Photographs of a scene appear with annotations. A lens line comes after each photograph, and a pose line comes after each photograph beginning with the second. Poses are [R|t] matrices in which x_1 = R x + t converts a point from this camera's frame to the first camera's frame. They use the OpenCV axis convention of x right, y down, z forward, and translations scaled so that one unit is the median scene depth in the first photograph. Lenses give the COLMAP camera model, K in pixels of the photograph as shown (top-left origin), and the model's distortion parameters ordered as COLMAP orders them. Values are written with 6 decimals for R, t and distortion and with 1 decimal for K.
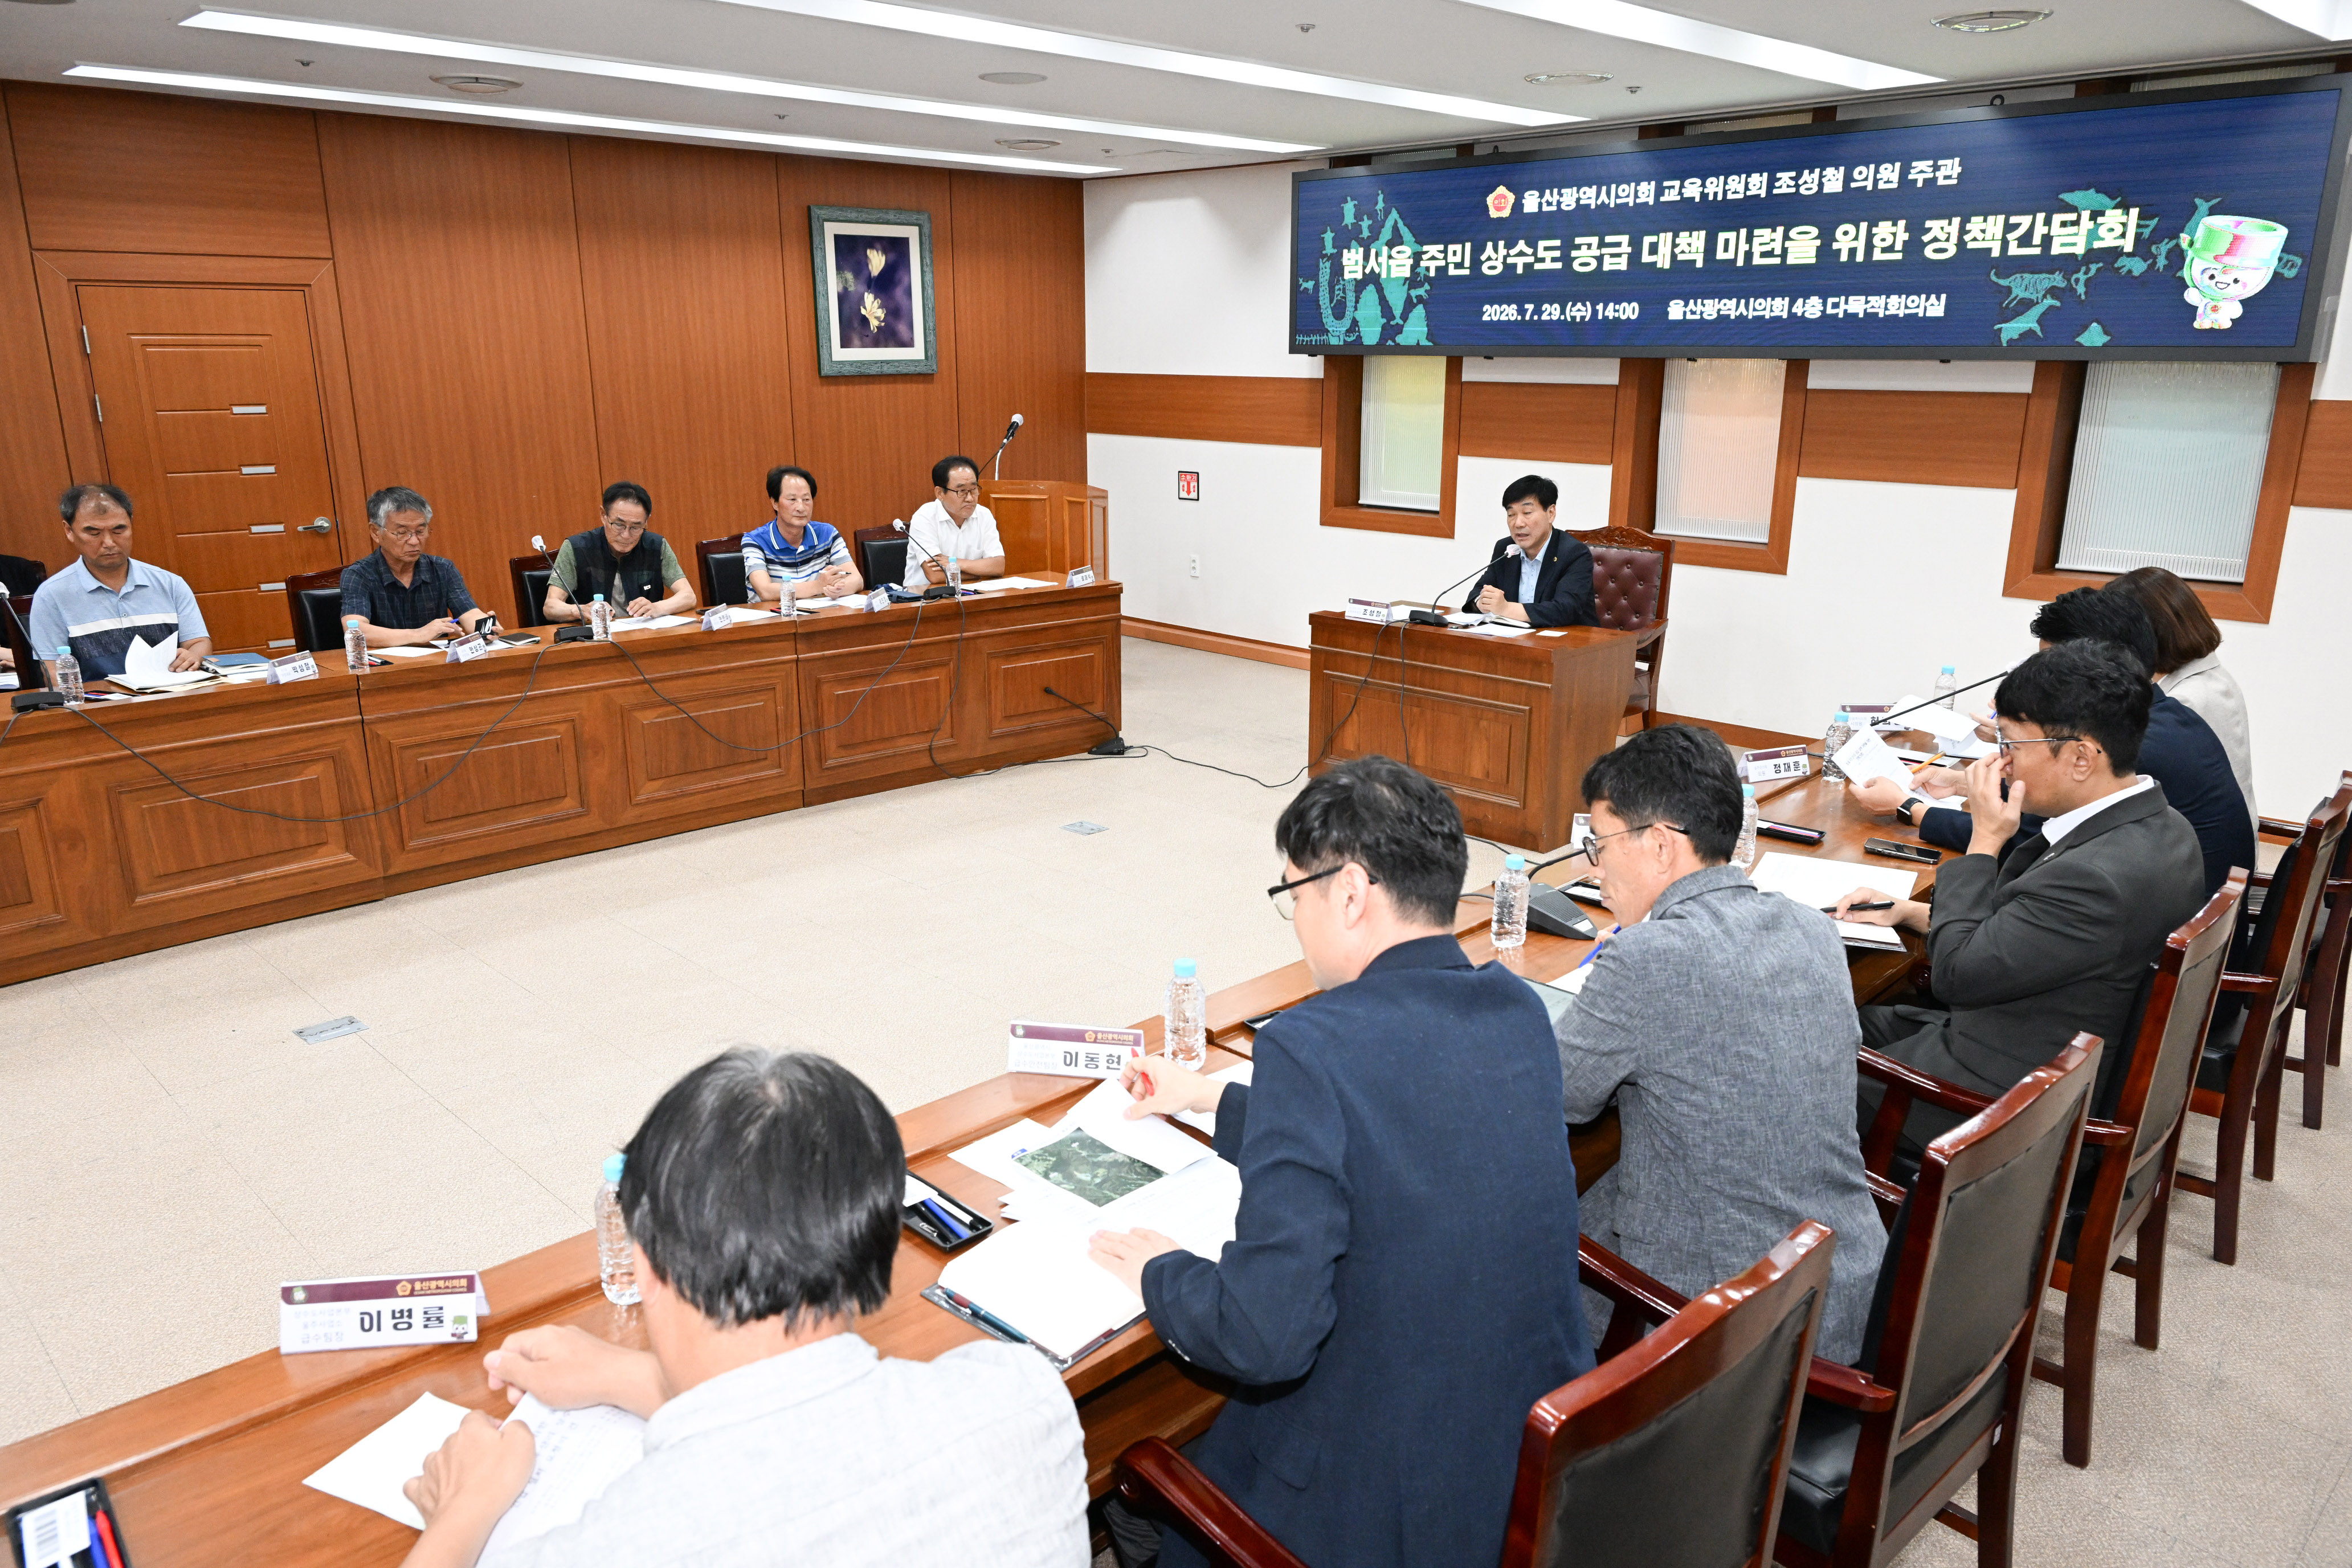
lens RADIAL K [[1613.3, 0, 1178.7], [0, 1613.3, 820.9], [0, 0, 1]] dist [0.009371, -0.005008]
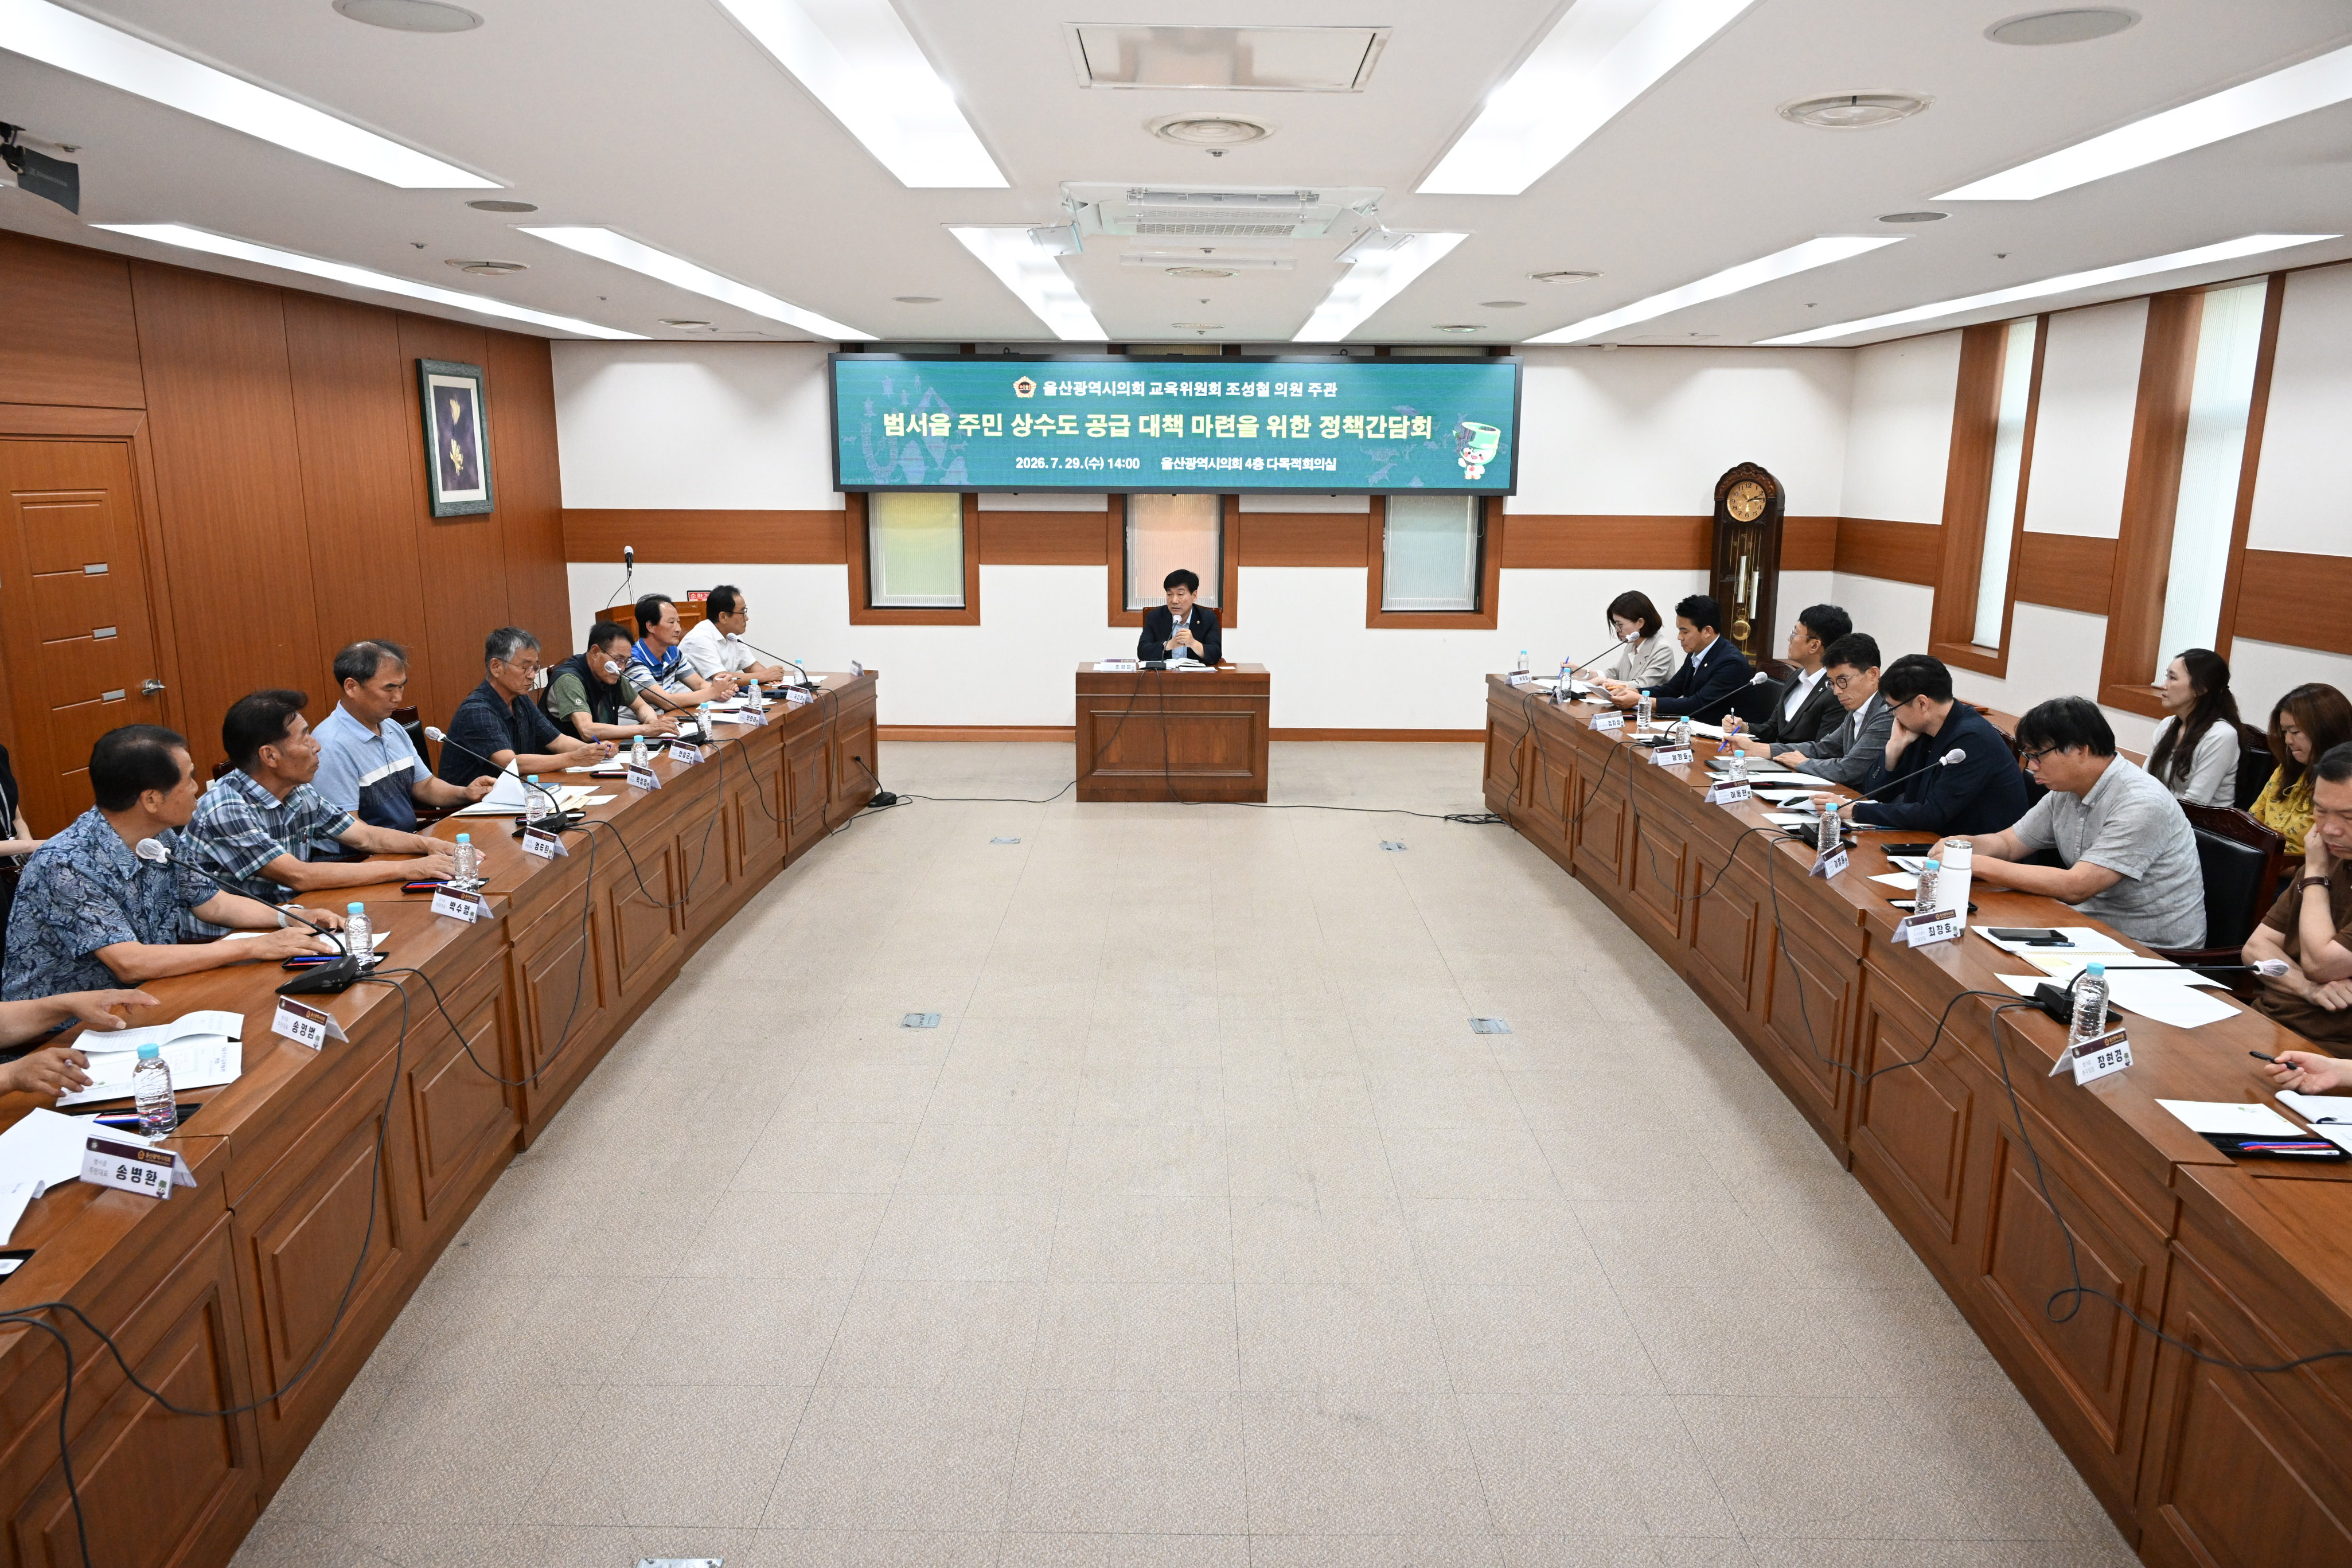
lens RADIAL K [[1613.3, 0, 1197.5], [0, 1613.3, 802.4], [0, 0, 1]] dist [0.009371, -0.005008]
pose [[0.696064, -0.147071, 0.702756, -0.816400], [0.200429, 0.979687, 0.006505, -0.003256], [-0.689437, 0.136325, 0.711402, -0.074746]]
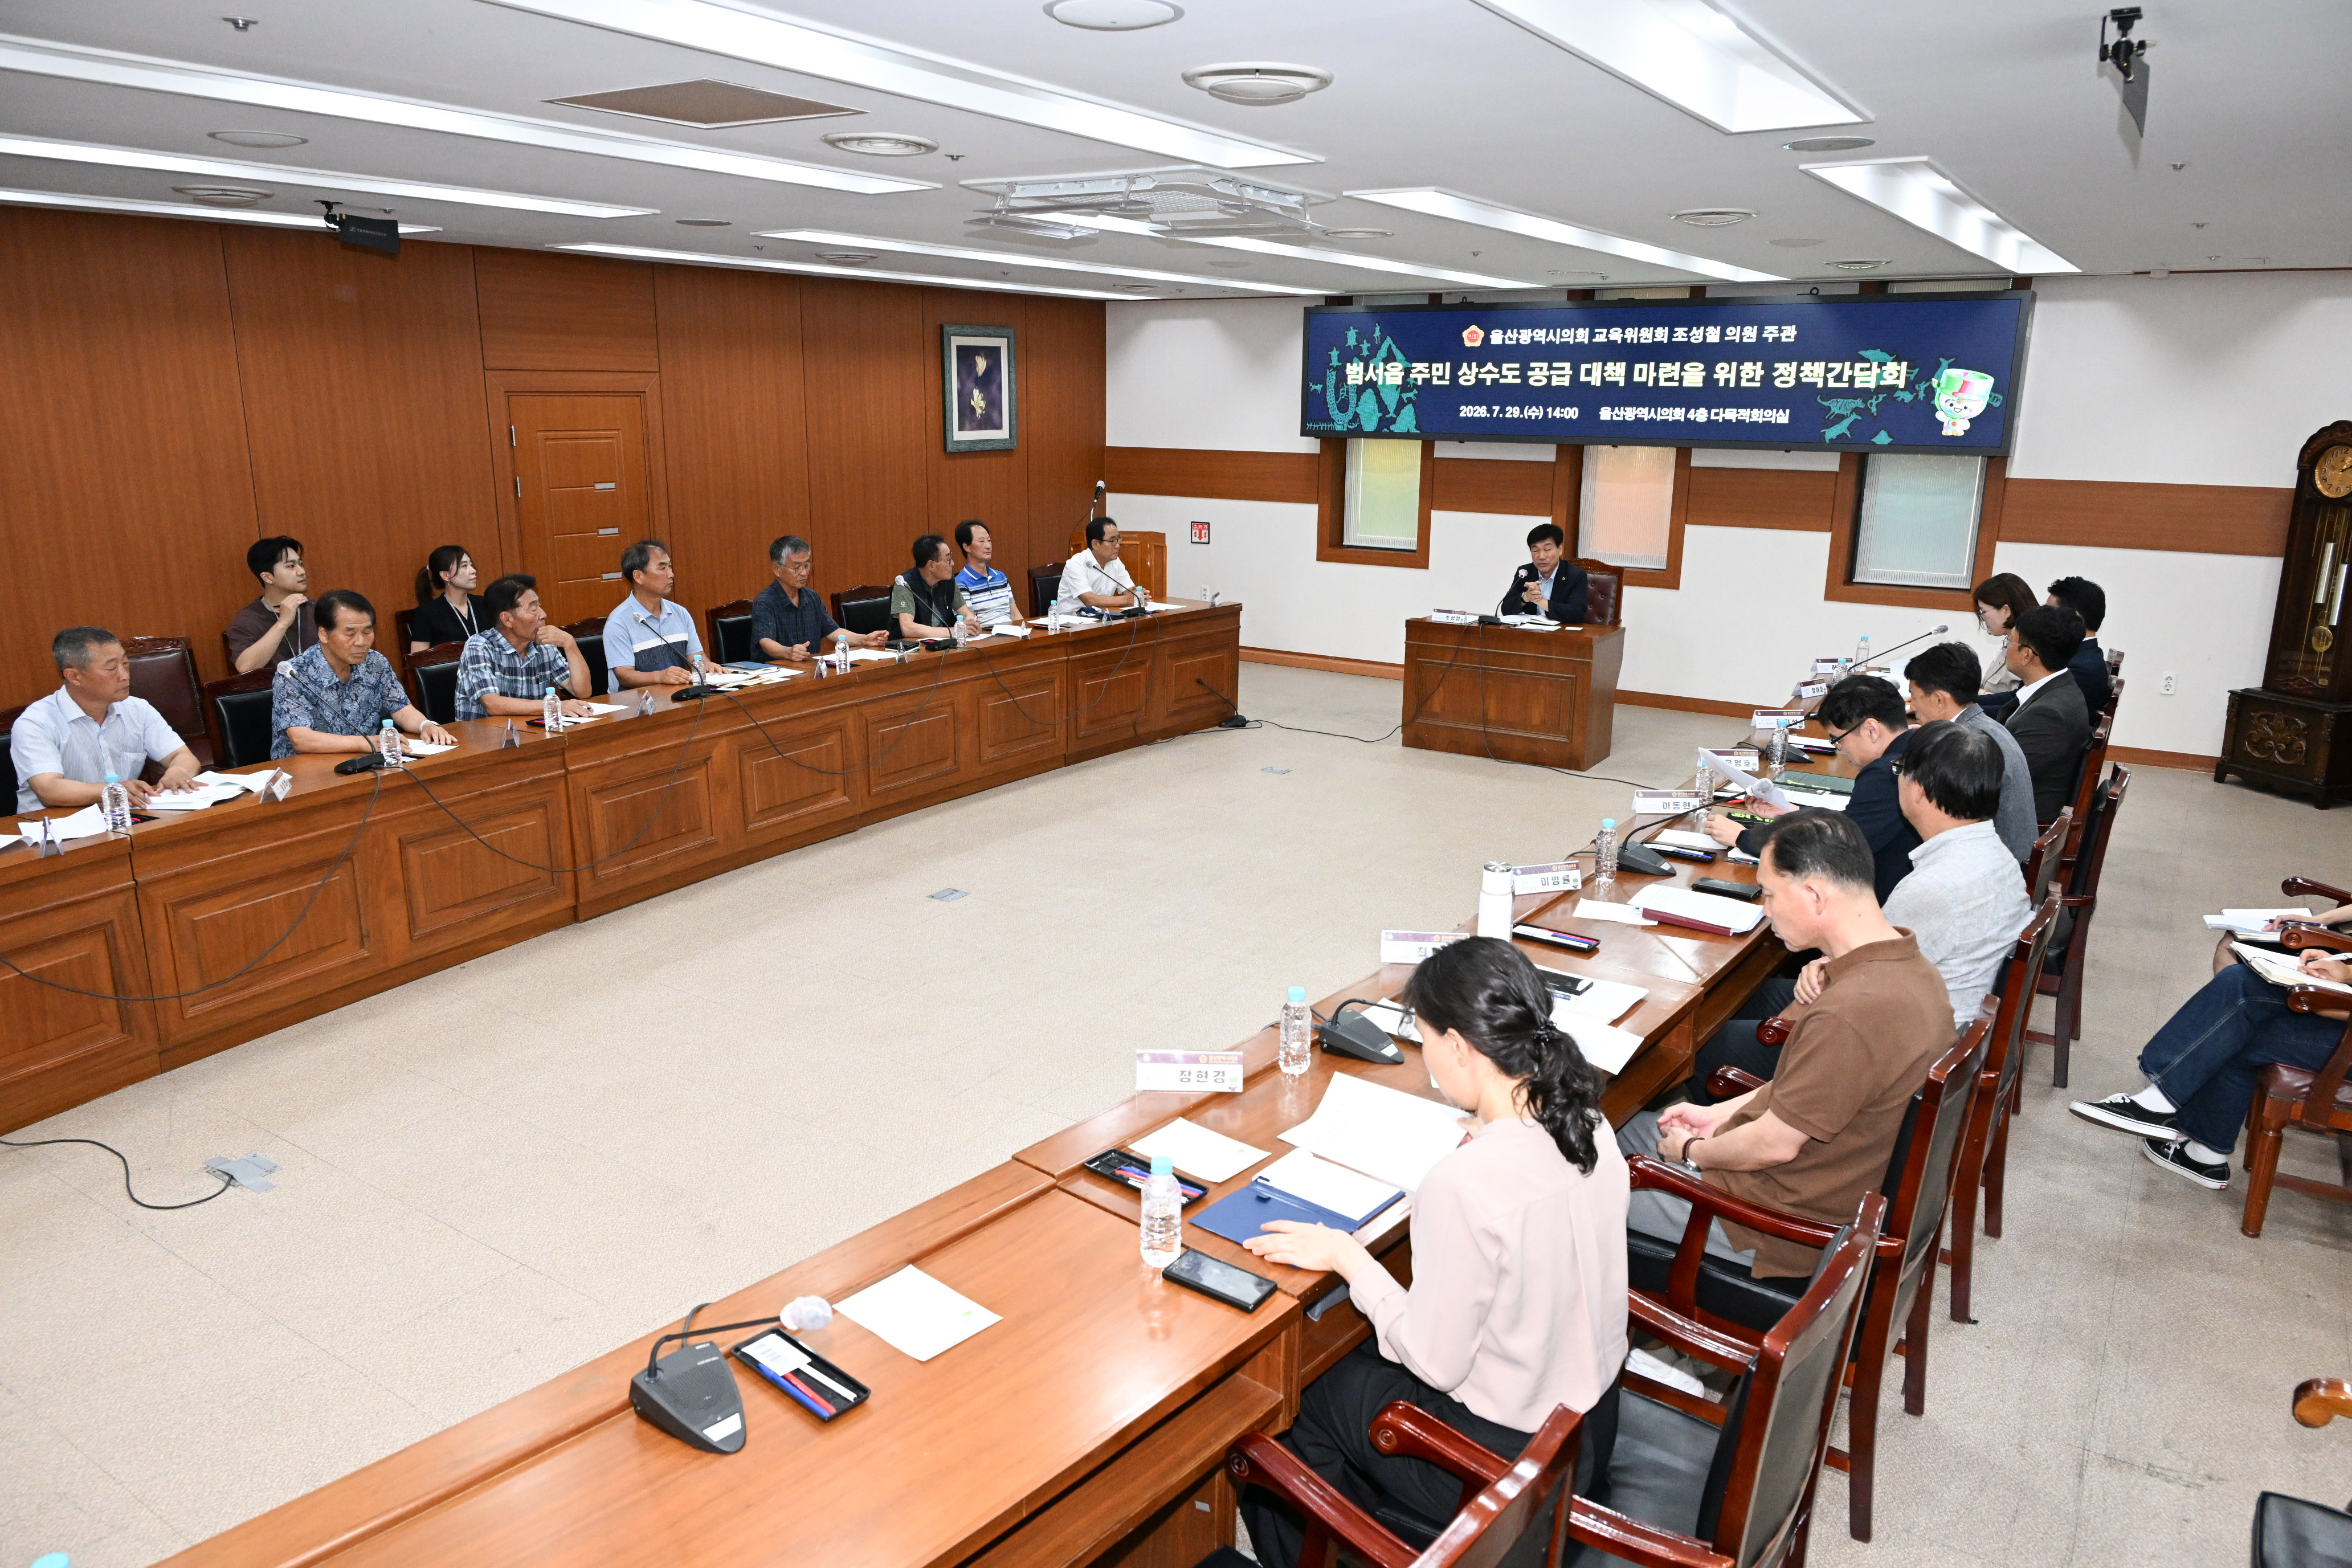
lens RADIAL K [[1613.3, 0, 1160.8], [0, 1613.3, 780.9], [0, 0, 1]] dist [0.009371, -0.005008]
pose [[0.979306, -0.041831, 0.198014, -0.408291], [0.050976, 0.997845, -0.041310, 0.062730], [-0.195859, 0.050549, 0.979328, -0.364524]]
